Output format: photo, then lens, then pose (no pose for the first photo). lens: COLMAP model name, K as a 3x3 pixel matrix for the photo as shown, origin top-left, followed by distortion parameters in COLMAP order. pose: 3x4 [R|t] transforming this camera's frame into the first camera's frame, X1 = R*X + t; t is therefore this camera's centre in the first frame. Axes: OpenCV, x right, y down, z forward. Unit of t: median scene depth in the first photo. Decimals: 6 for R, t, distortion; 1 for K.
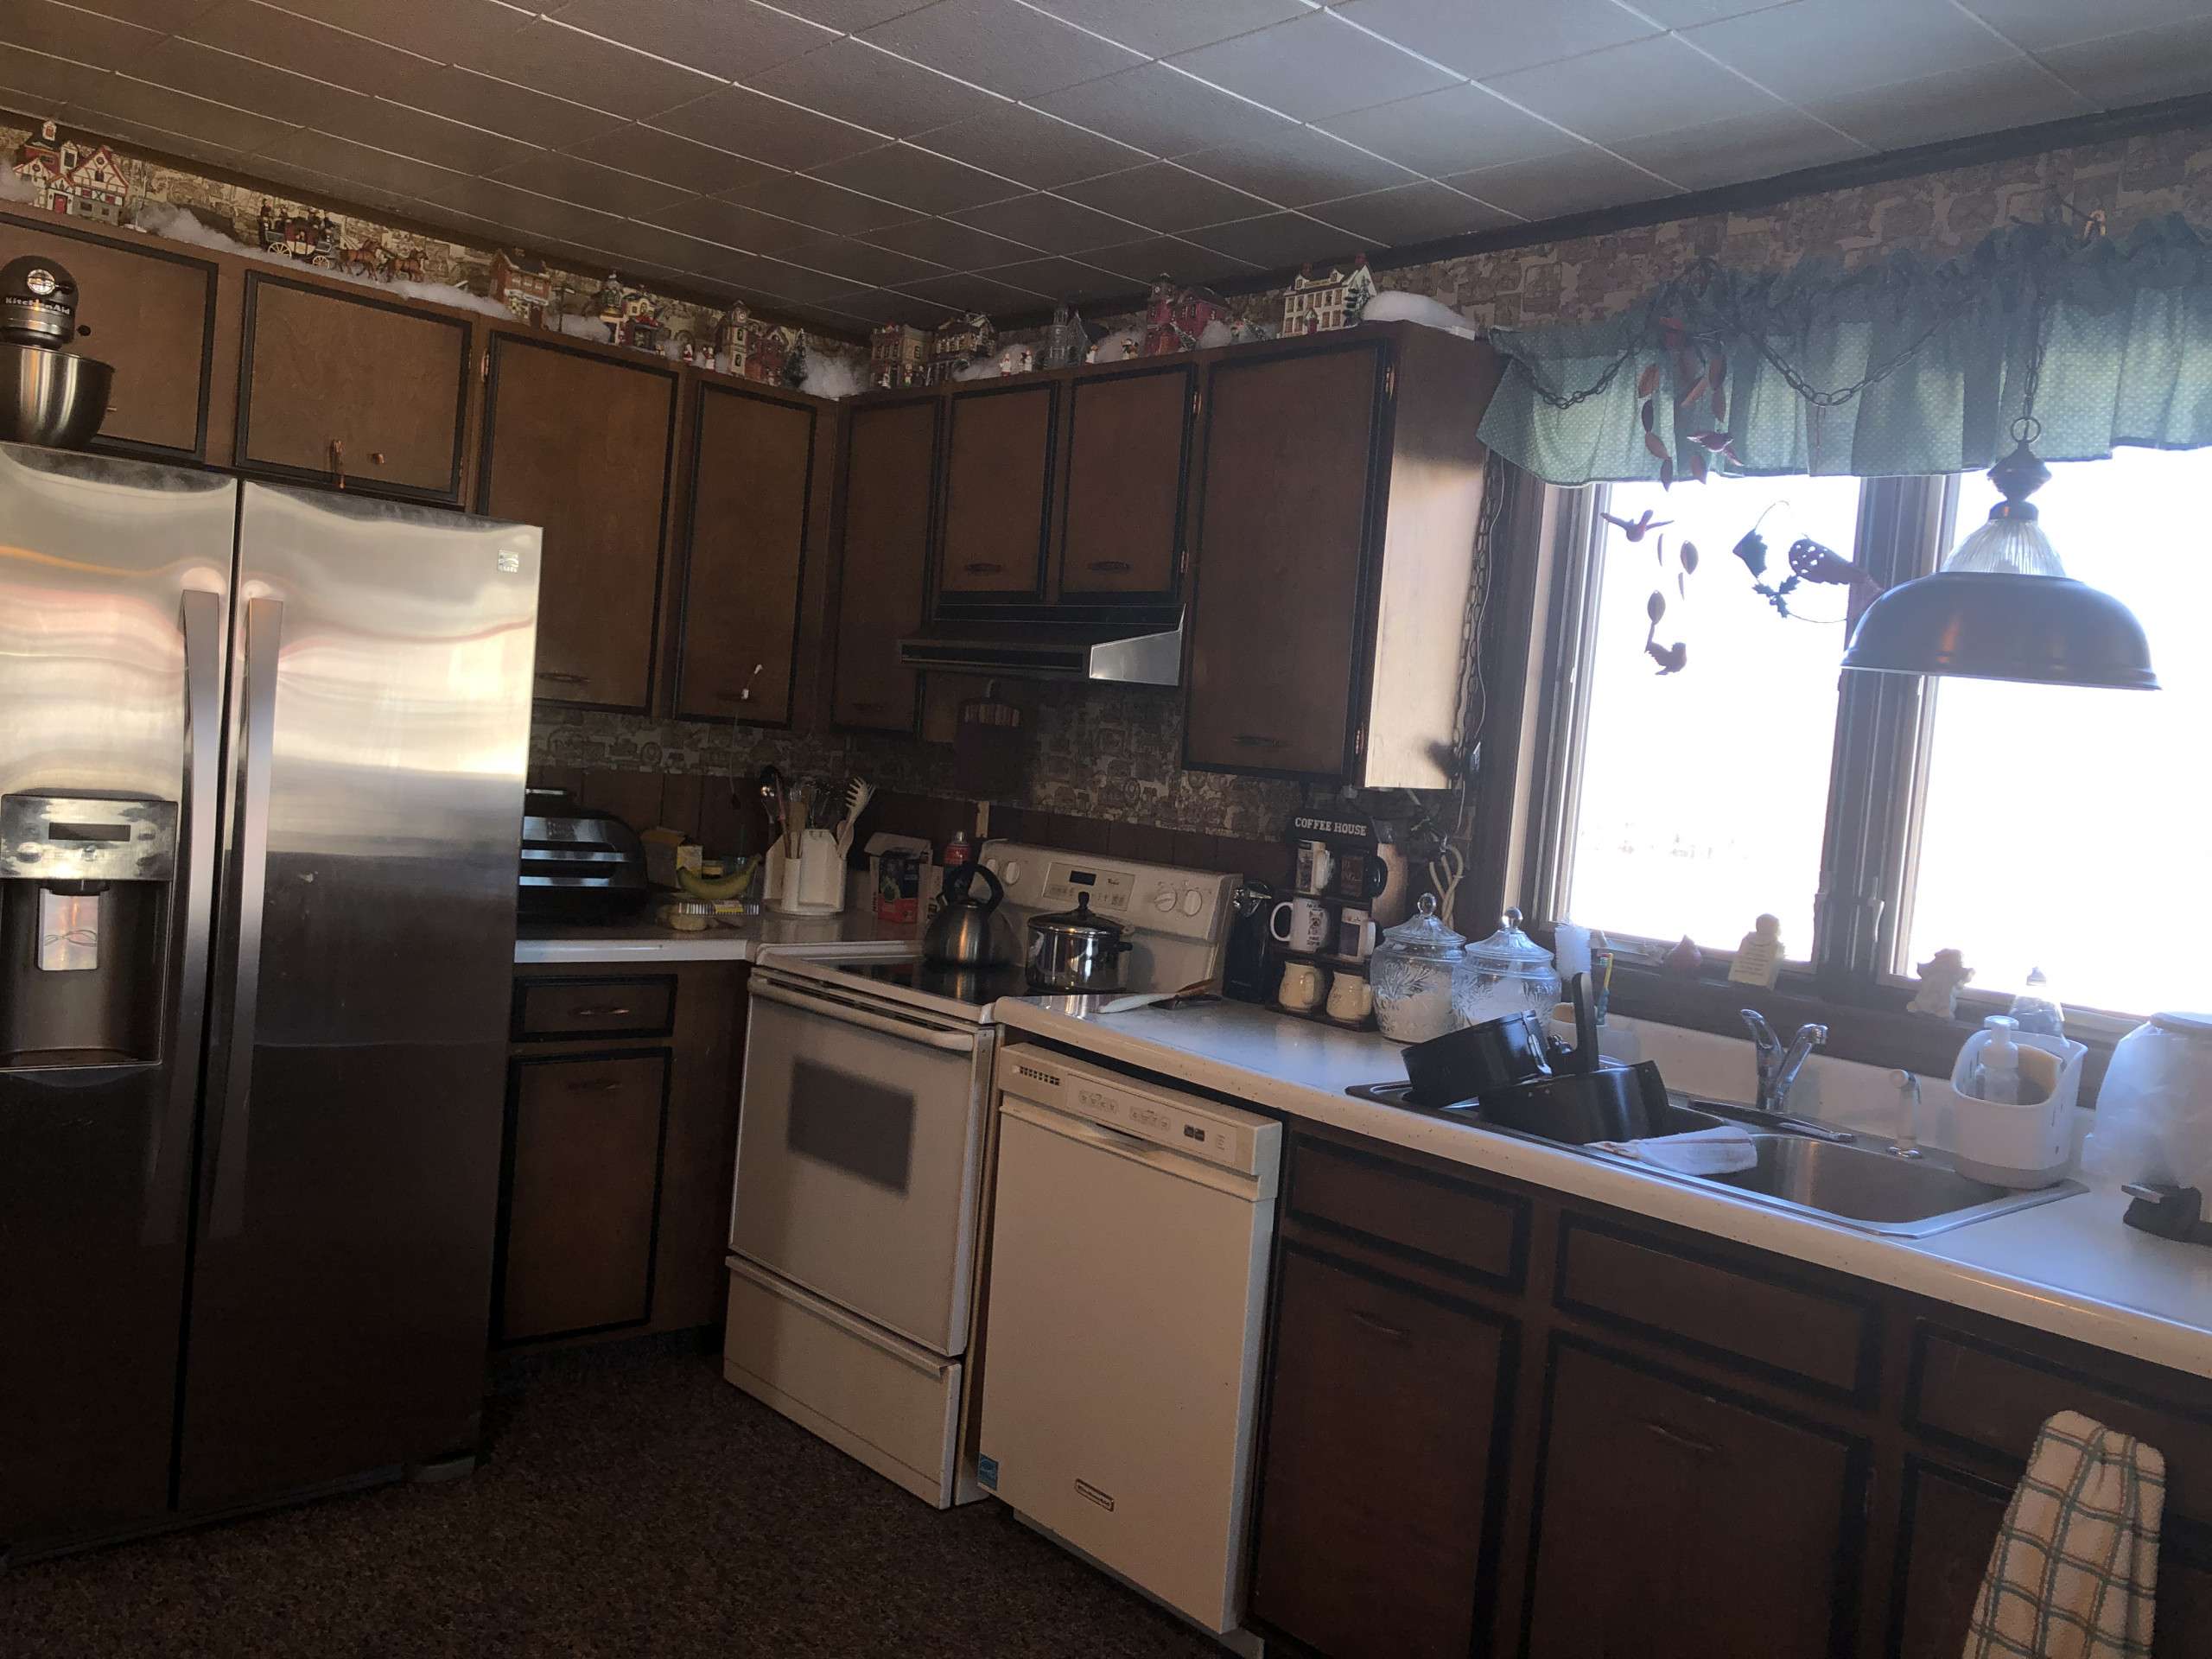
lens RADIAL K [[1796.5, 0, 1106.0], [0, 1796.5, 829.5], [0, 0, 1]] dist [0.053682, -0.049855]
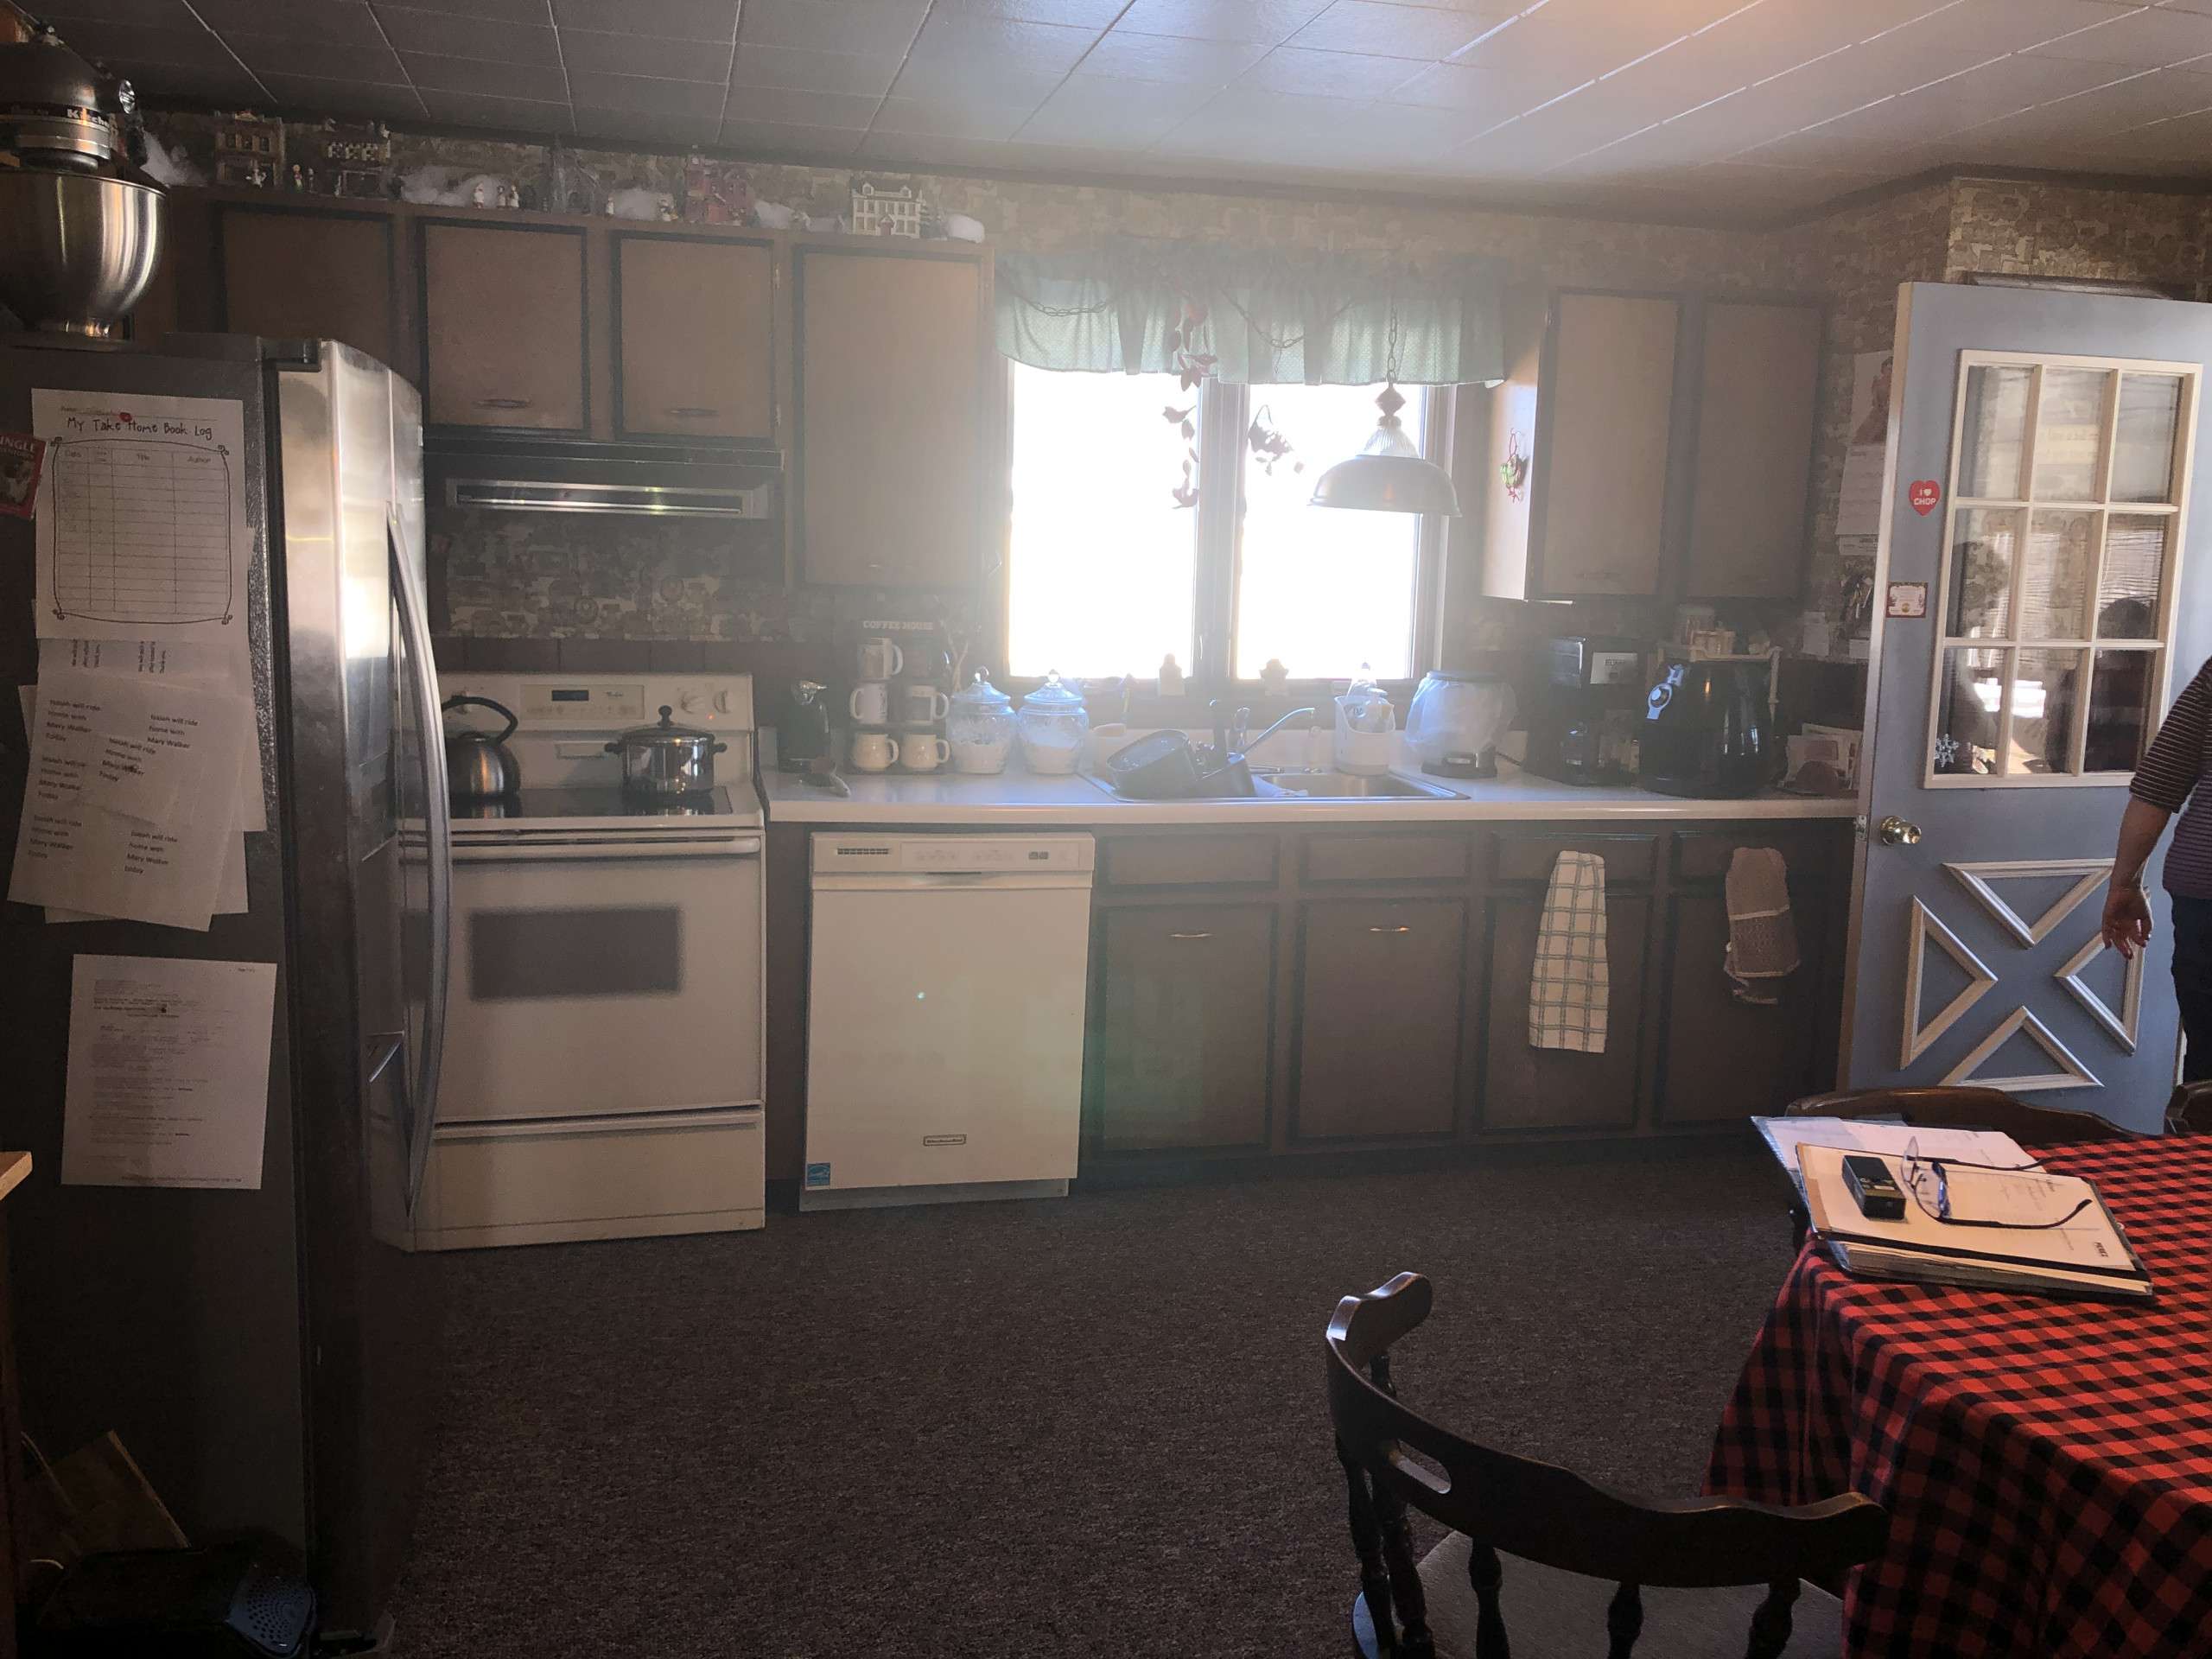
lens RADIAL K [[1796.5, 0, 1106.0], [0, 1796.5, 829.5], [0, 0, 1]] dist [0.053682, -0.049855]
pose [[0.486685, -0.208020, 0.848449, -0.931547], [0.057619, 0.976764, 0.206428, -0.116529], [-0.871675, -0.051579, 0.487362, 0.222605]]
